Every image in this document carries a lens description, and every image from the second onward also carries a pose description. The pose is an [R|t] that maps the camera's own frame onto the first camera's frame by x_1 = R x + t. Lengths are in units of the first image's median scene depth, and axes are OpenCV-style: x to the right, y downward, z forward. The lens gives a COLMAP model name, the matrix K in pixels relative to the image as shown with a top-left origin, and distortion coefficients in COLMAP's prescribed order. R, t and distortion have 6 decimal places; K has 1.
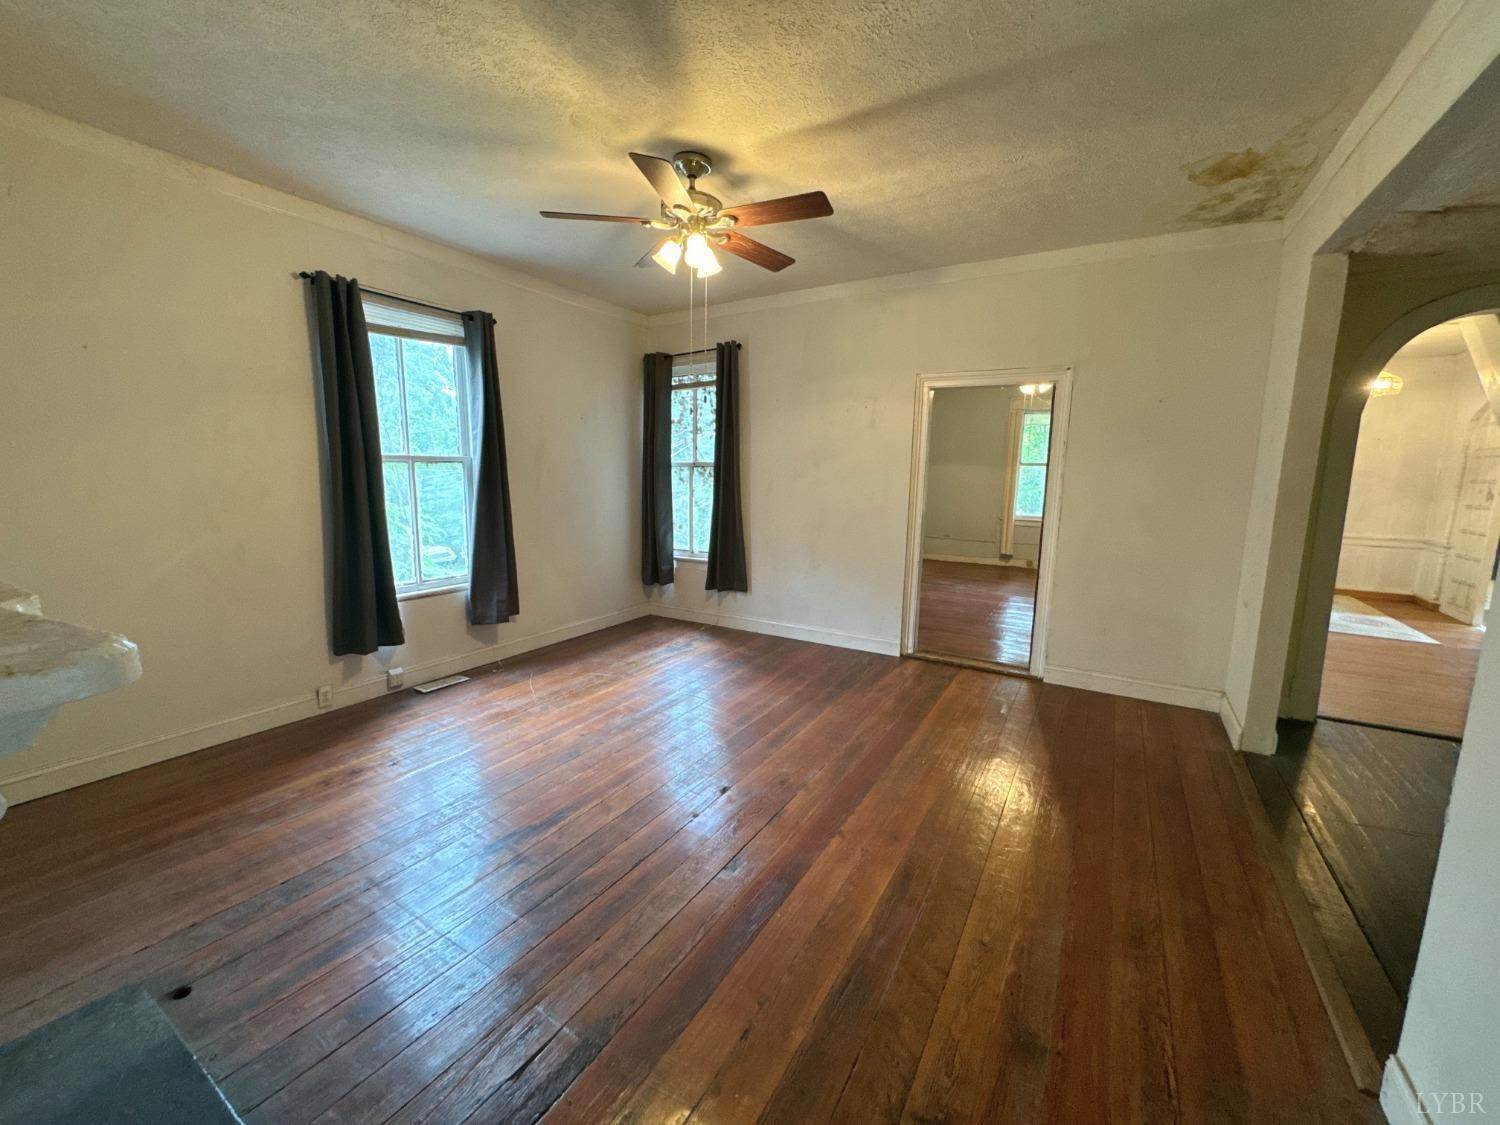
lens RADIAL K [[598.0, 0, 749.9], [0, 598.0, 559.1], [0, 0, 1]] dist [-0.002520, 0.000060]
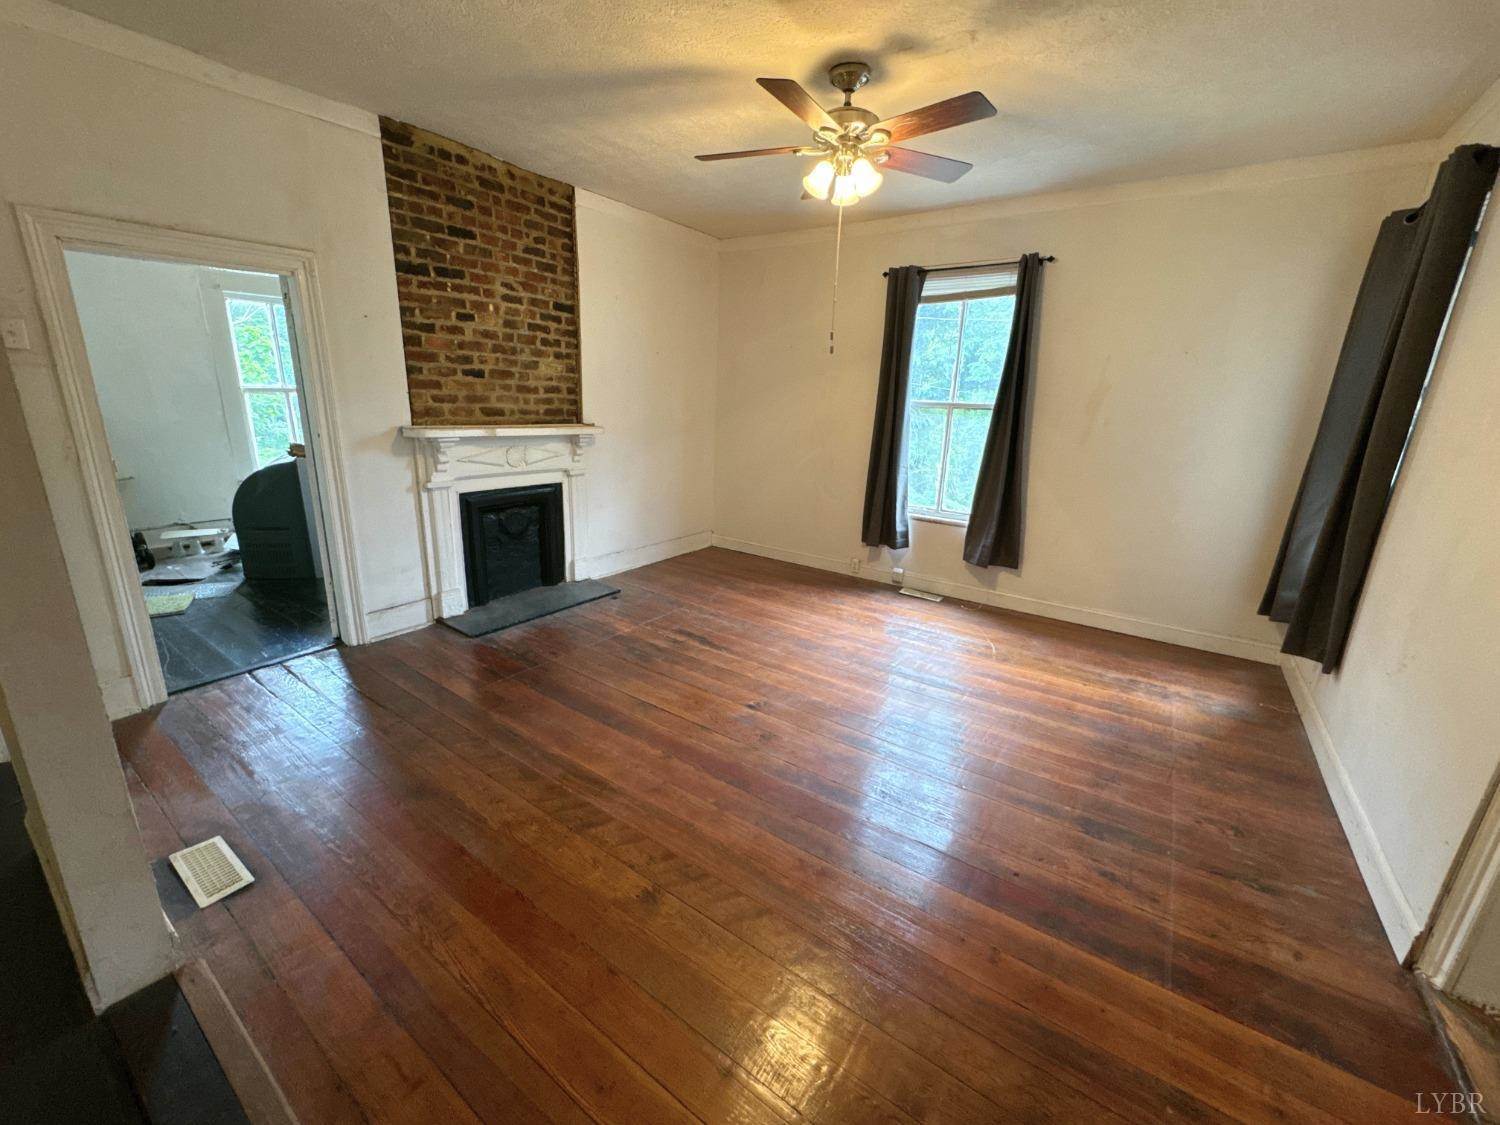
lens RADIAL K [[598.0, 0, 749.9], [0, 598.0, 559.1], [0, 0, 1]] dist [-0.002520, 0.000060]
pose [[-0.074269, 0.241504, -0.967554, 0.678802], [-0.182649, 0.950527, 0.251274, -0.102907], [0.980369, 0.195385, -0.026484, 0.696234]]
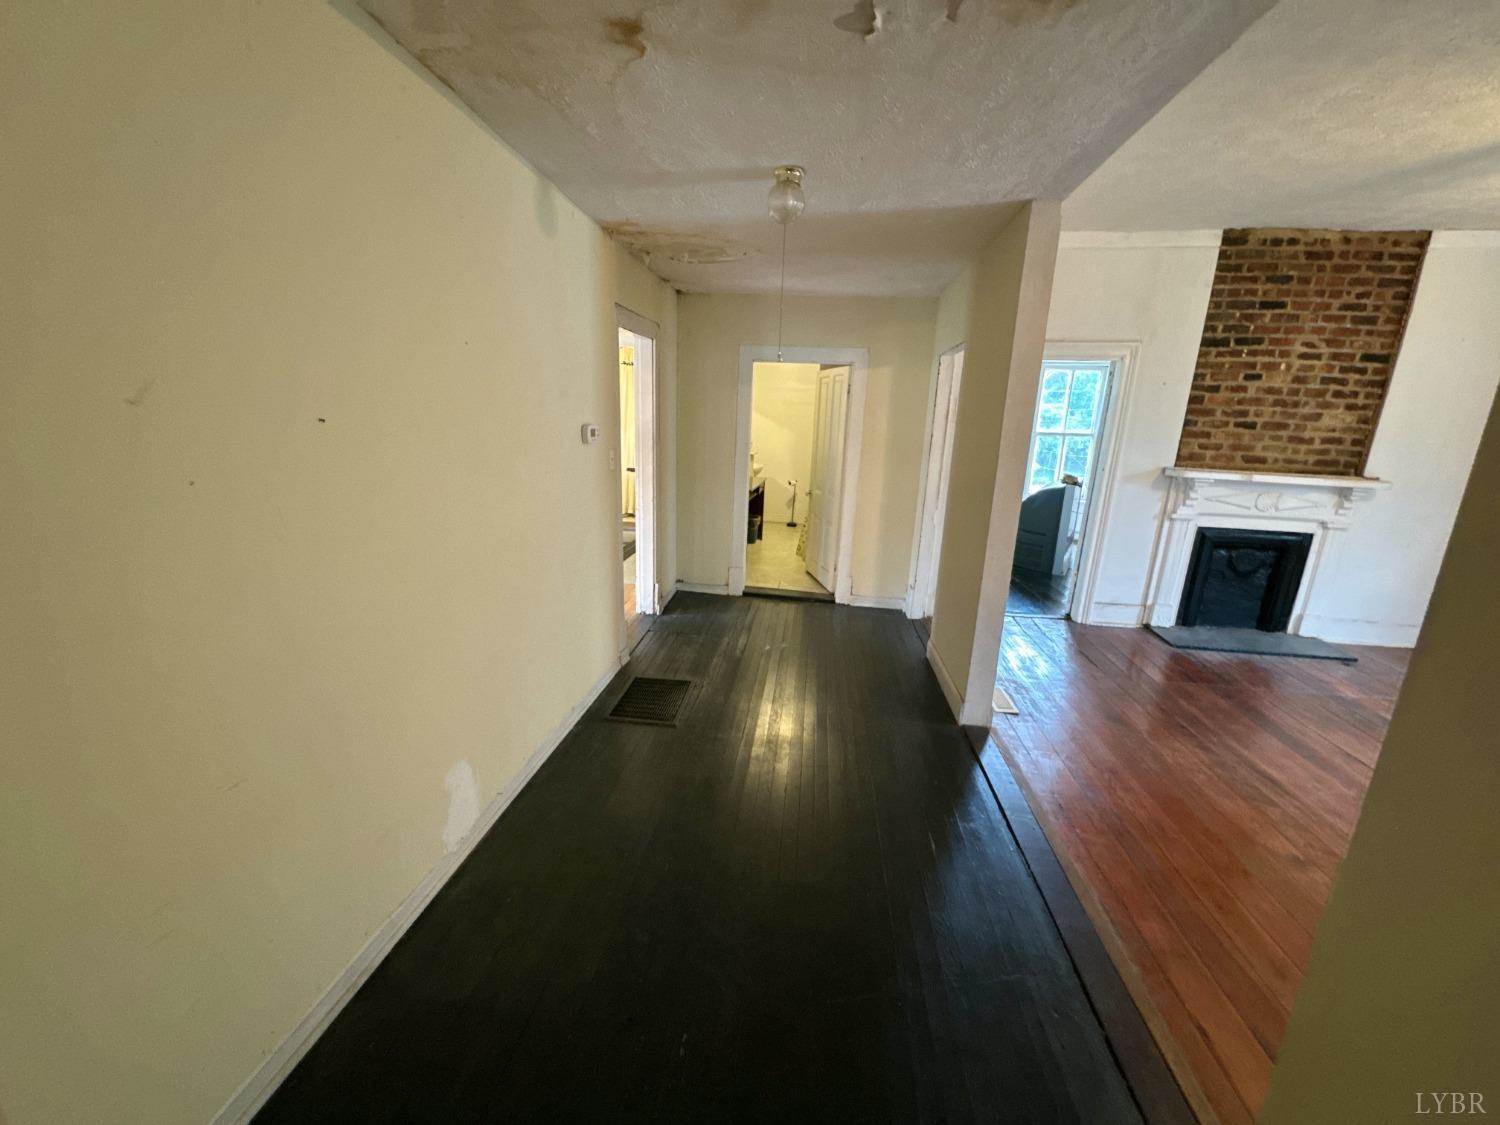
lens RADIAL K [[598.0, 0, 749.9], [0, 598.0, 559.1], [0, 0, 1]] dist [-0.002520, 0.000060]
pose [[-0.909802, 0.047586, -0.412305, 0.990192], [-0.114798, 0.925797, 0.360168, -0.126737], [0.398850, 0.375013, -0.836830, 0.817522]]
